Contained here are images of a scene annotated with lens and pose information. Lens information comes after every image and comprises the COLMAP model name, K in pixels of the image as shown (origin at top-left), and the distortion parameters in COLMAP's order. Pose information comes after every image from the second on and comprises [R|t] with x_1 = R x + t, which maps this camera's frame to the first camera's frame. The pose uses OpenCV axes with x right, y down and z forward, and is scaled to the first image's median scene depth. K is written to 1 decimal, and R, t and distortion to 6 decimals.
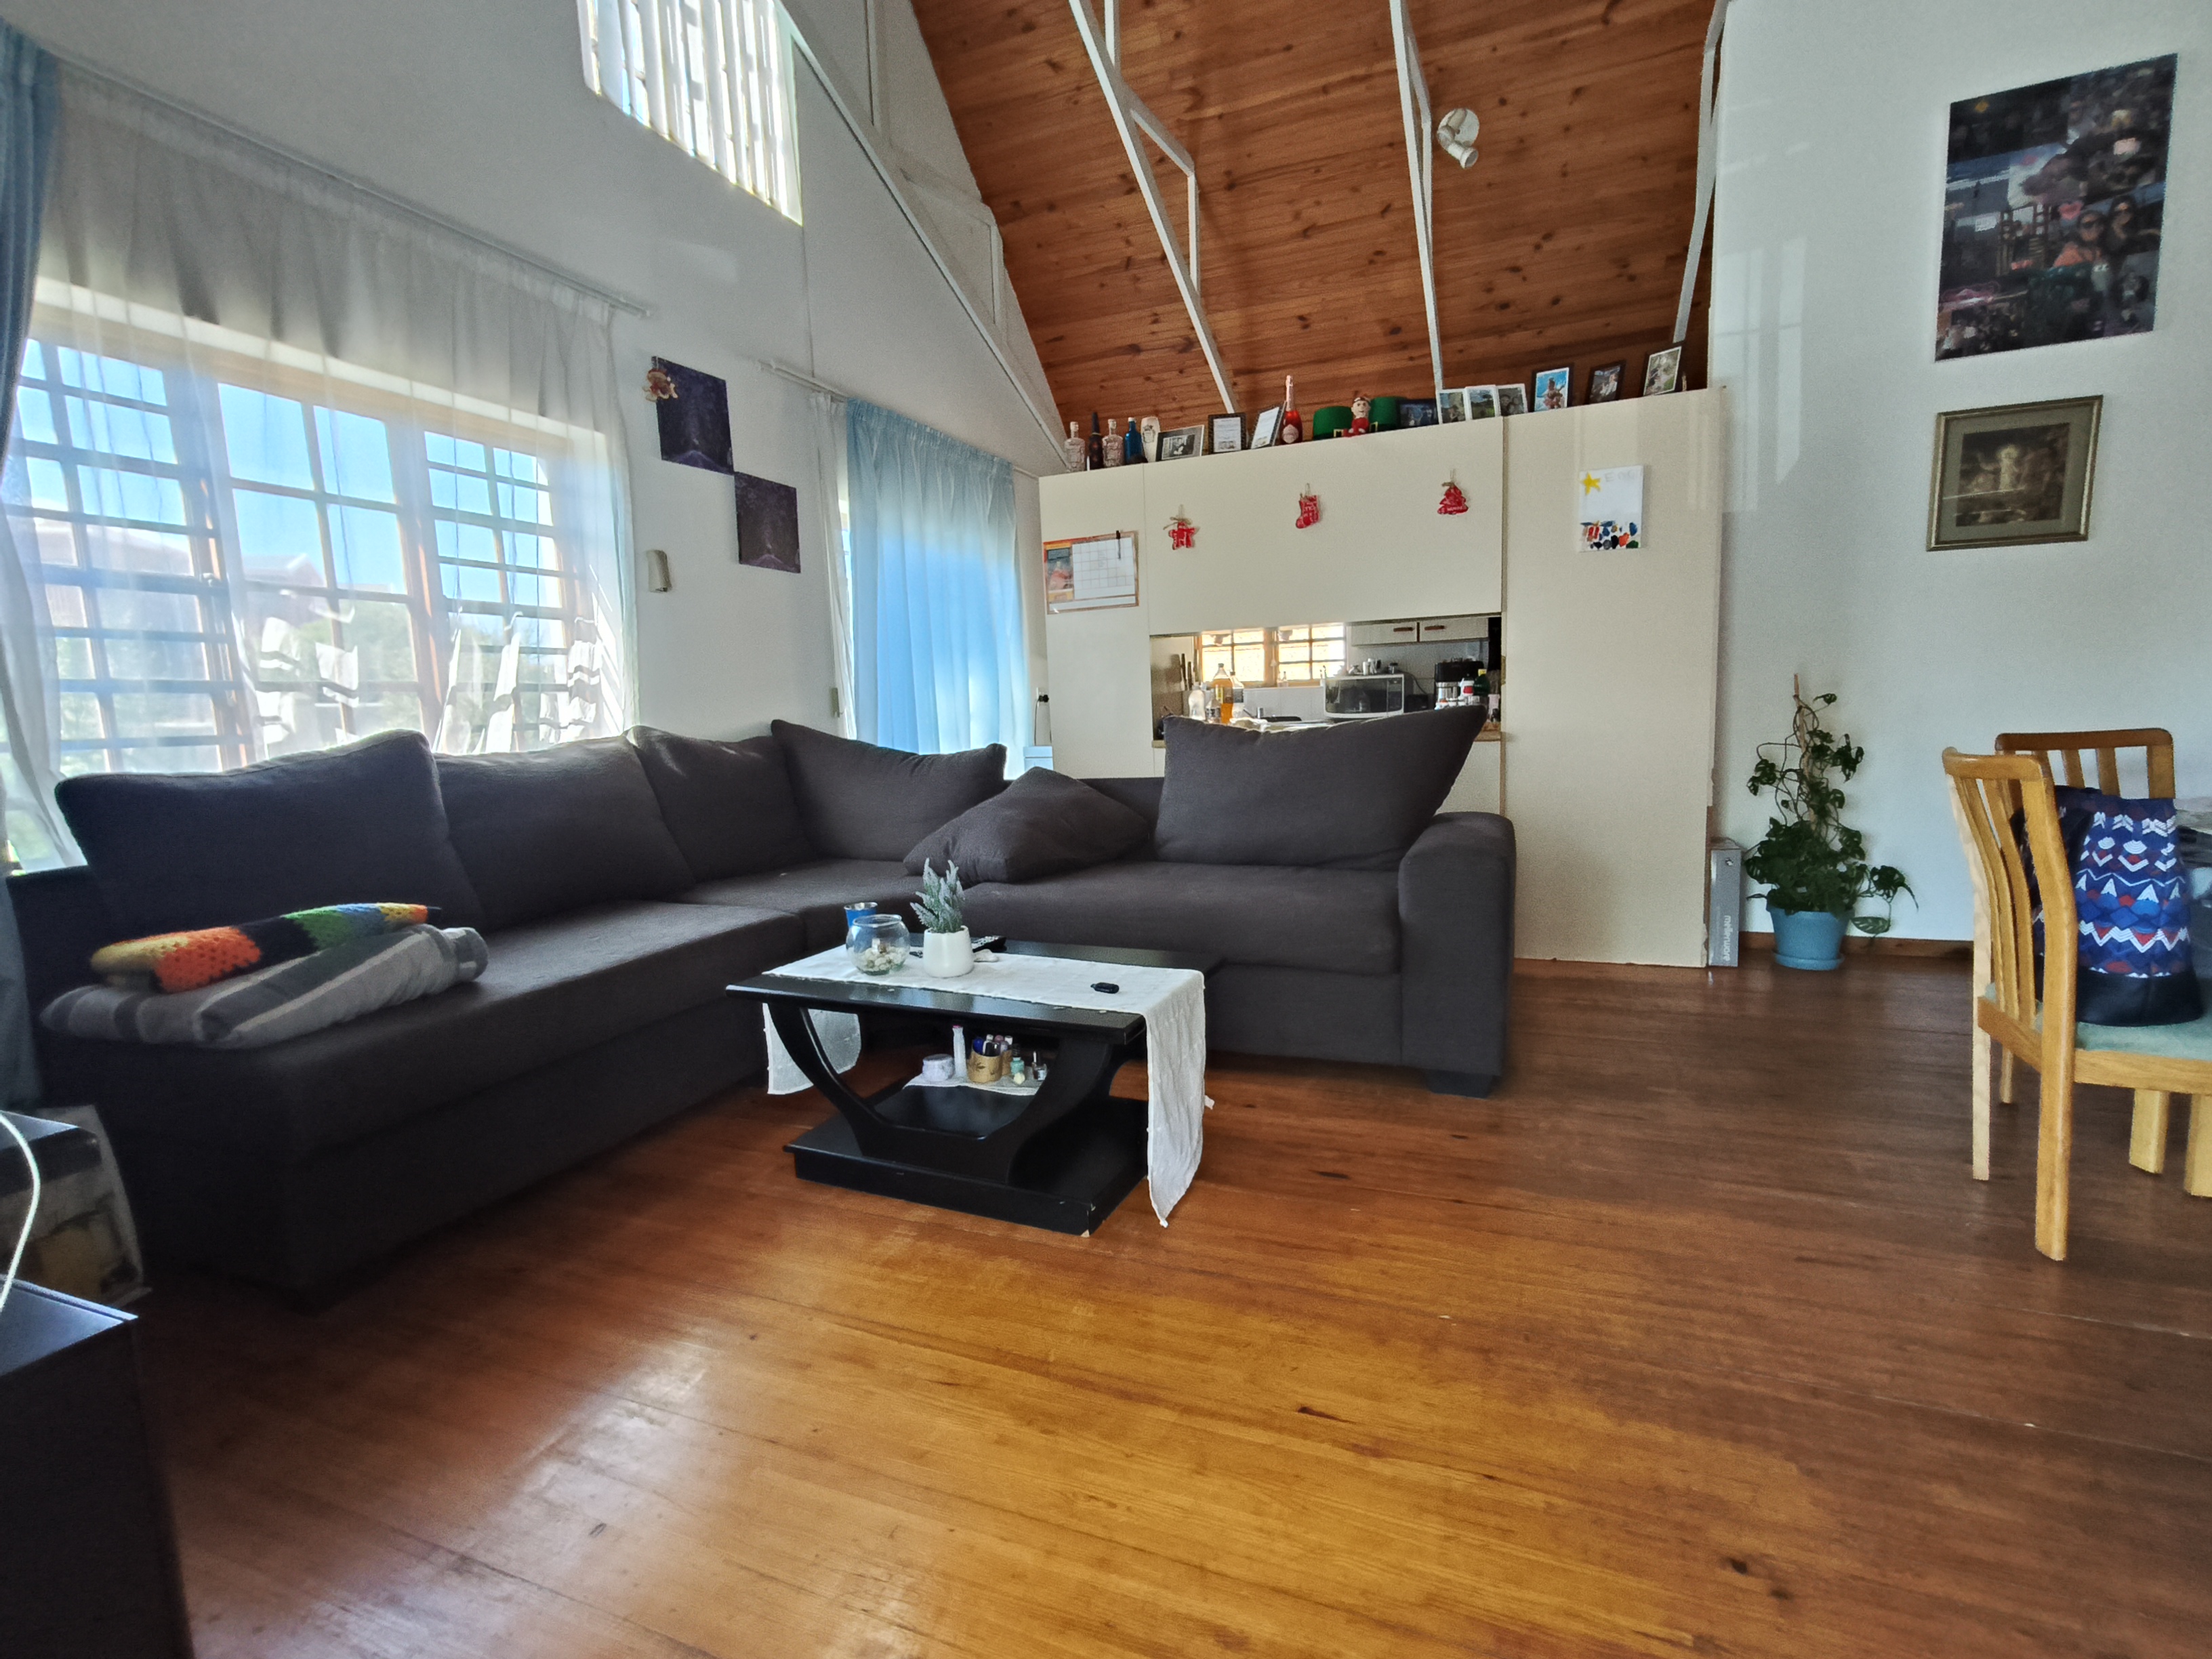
lens RADIAL K [[1030.6, 0, 1104.2], [0, 1030.6, 832.0], [0, 0, 1]] dist [0.013876, -0.000890]
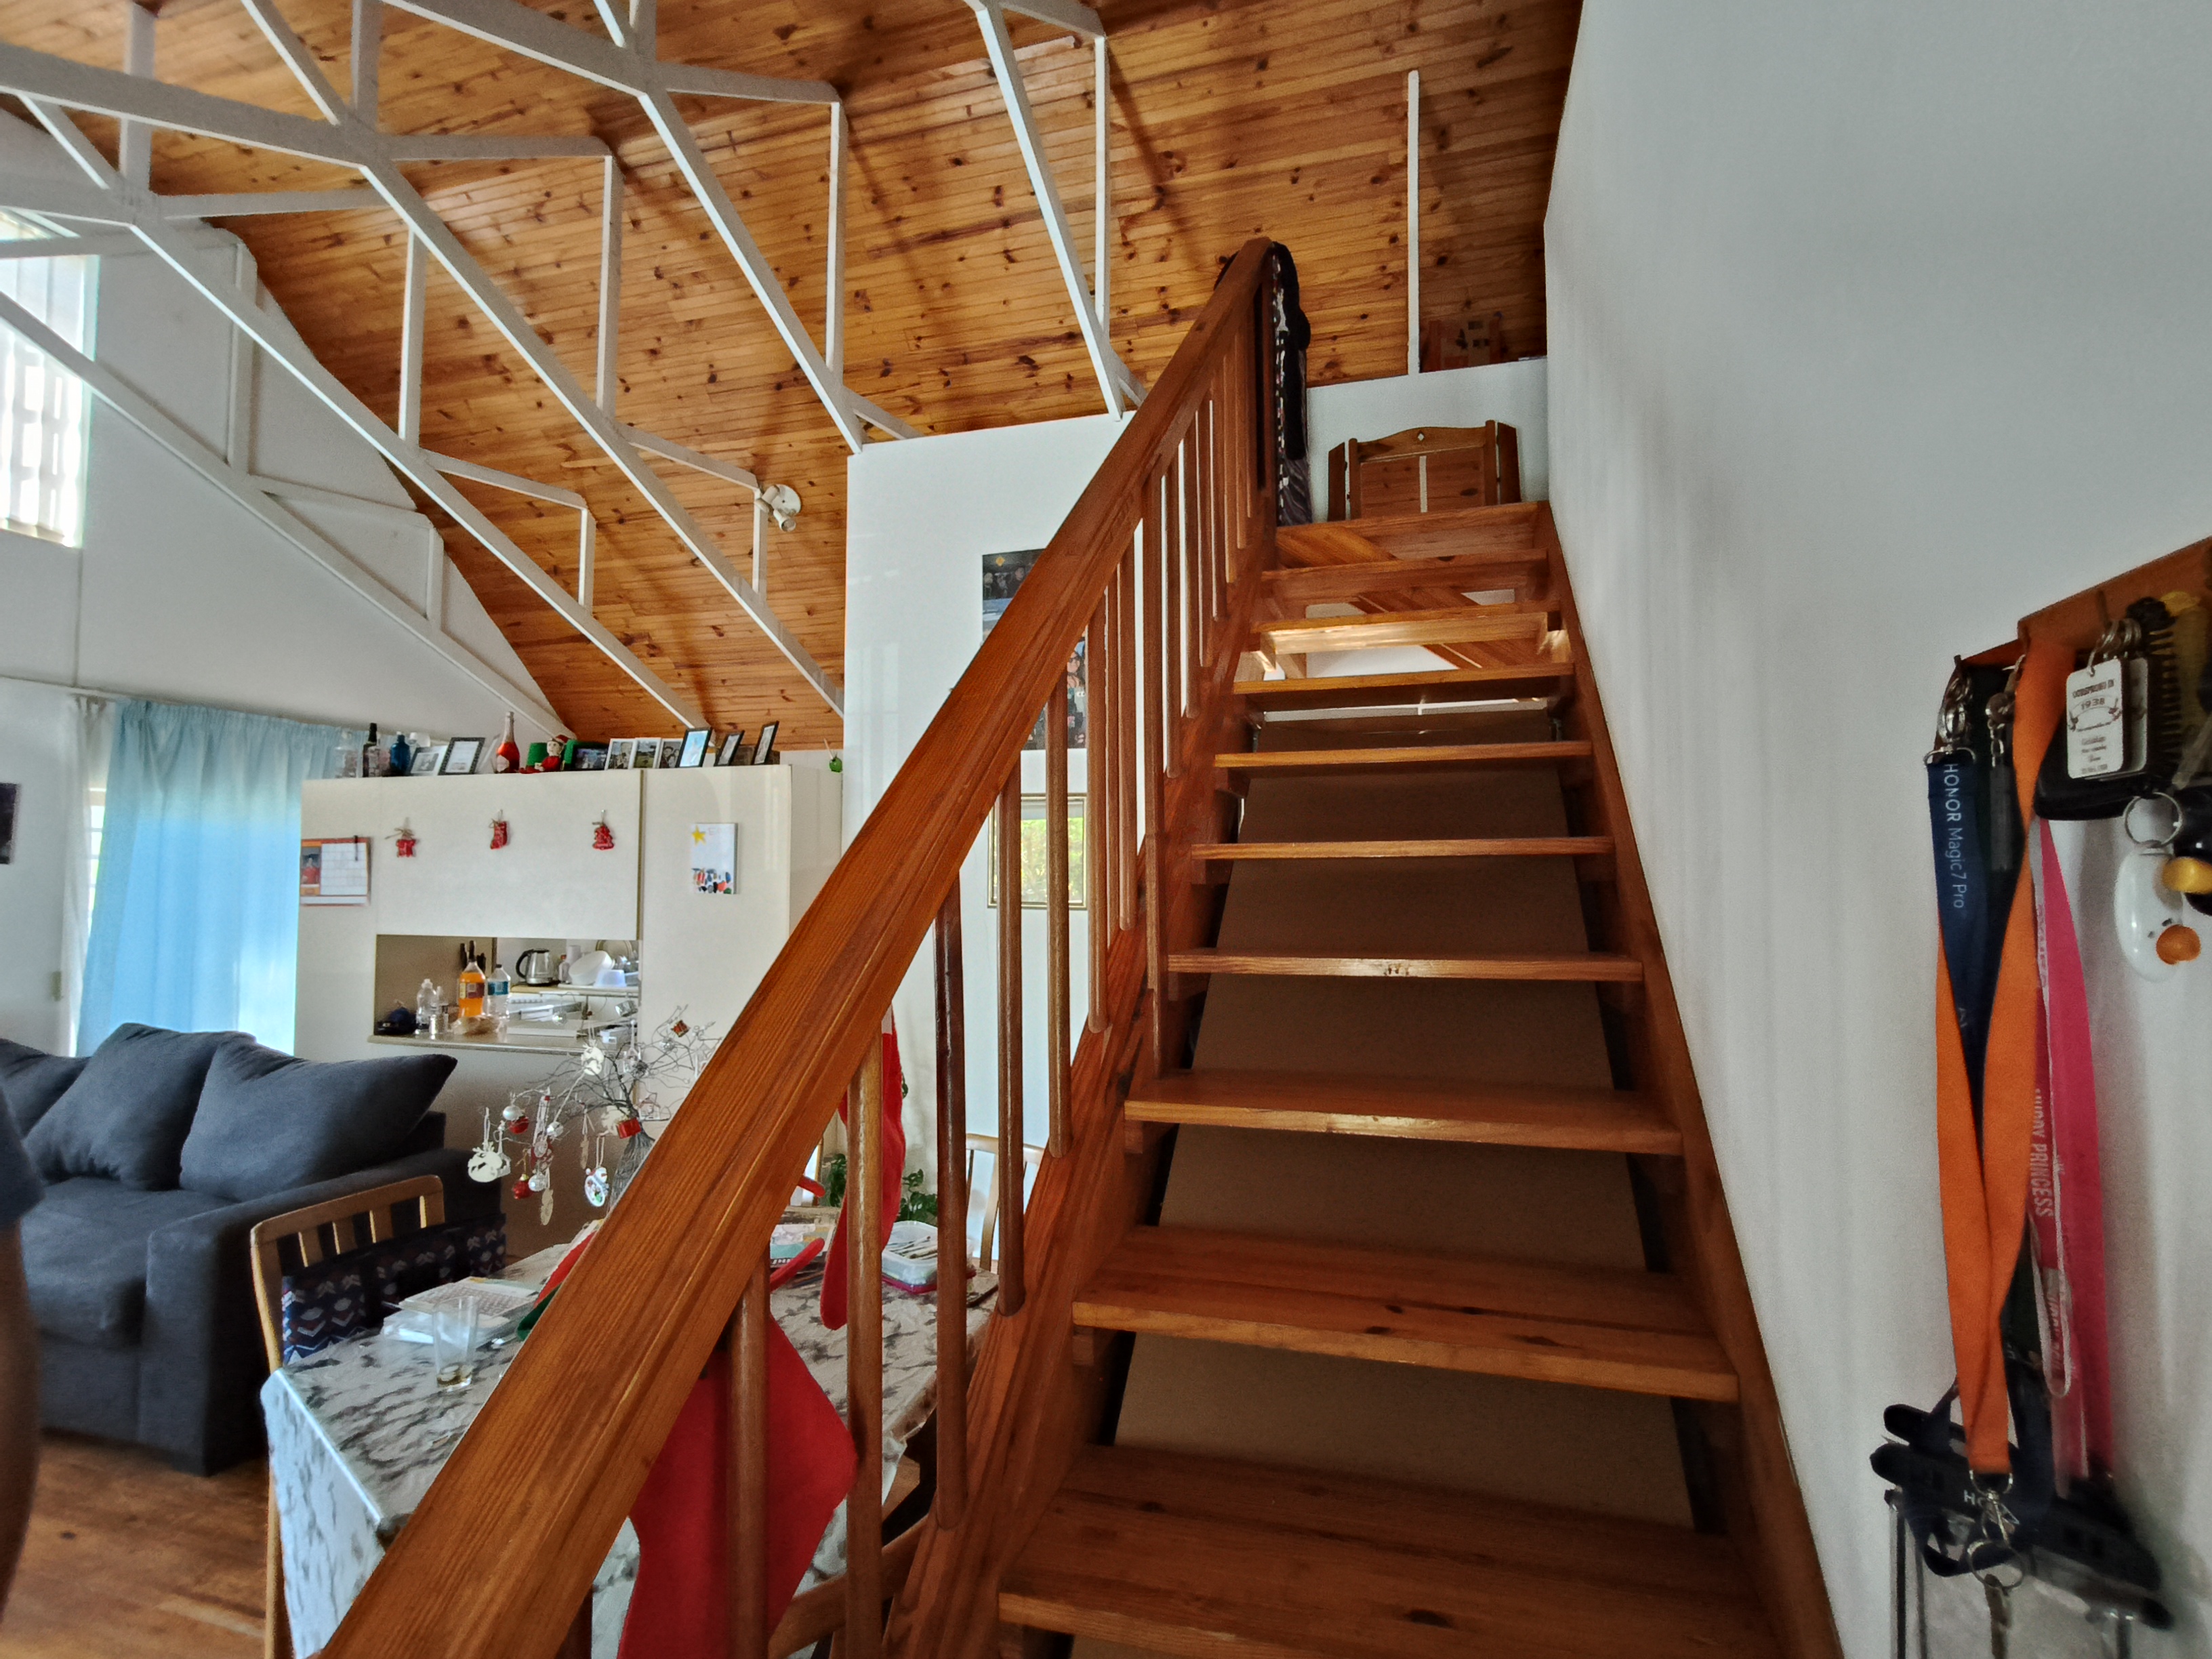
lens RADIAL K [[1030.6, 0, 1104.2], [0, 1030.6, 832.0], [0, 0, 1]] dist [0.013876, -0.000890]
pose [[0.995404, 0.046885, 0.083502, 0.741787], [-0.032143, 0.984944, -0.169858, -0.148374], [-0.090208, 0.166393, 0.981924, -0.130582]]
